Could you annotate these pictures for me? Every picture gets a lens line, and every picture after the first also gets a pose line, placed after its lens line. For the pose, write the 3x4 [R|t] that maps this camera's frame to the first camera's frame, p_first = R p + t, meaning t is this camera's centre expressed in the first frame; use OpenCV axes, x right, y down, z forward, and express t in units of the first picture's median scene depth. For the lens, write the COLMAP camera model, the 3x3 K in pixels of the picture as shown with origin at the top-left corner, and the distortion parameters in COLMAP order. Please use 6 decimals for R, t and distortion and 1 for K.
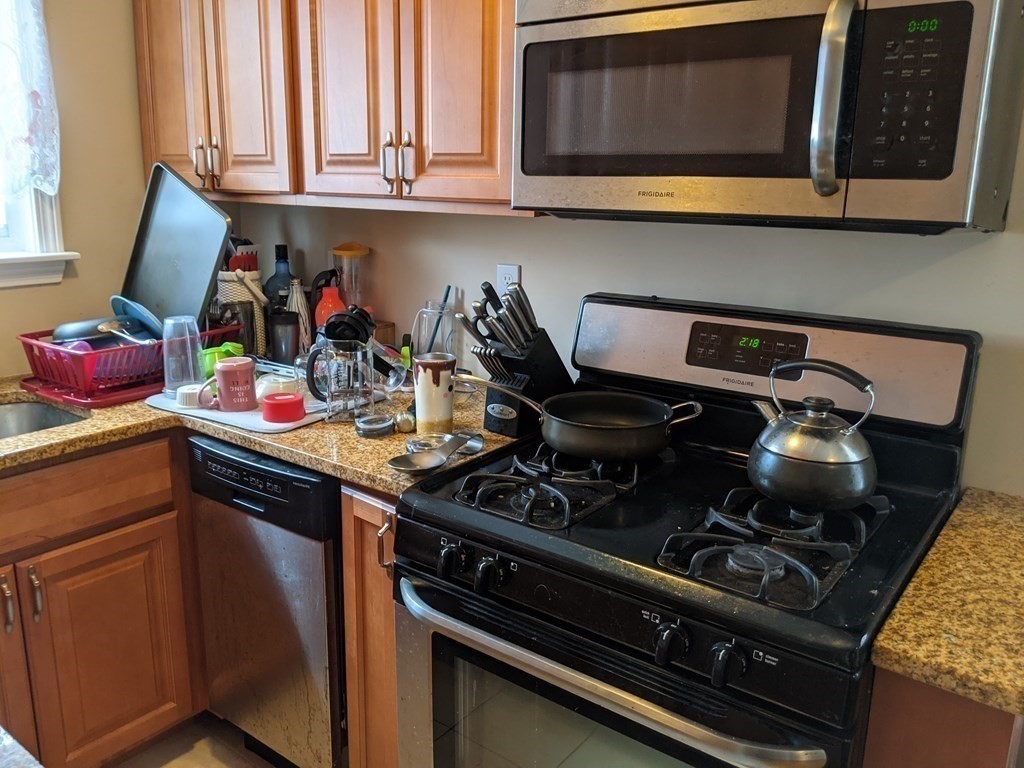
lens RADIAL K [[794.9, 0, 530.0], [0, 794.9, 380.6], [0, 0, 1]] dist [0.097916, -0.173379]
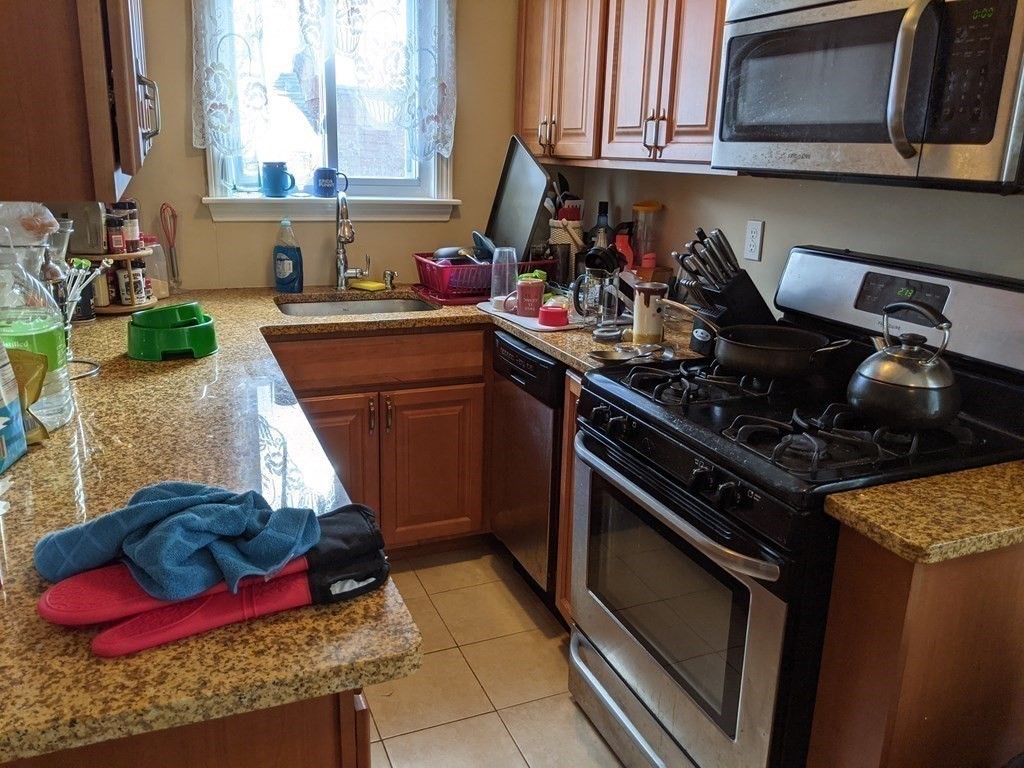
lens RADIAL K [[794.9, 0, 530.0], [0, 794.9, 380.6], [0, 0, 1]] dist [0.097916, -0.173379]
pose [[0.868418, 0.144247, -0.474388, 0.321415], [-0.130176, 0.989514, 0.062579, 0.063616], [0.478440, 0.007409, 0.878089, -0.212078]]
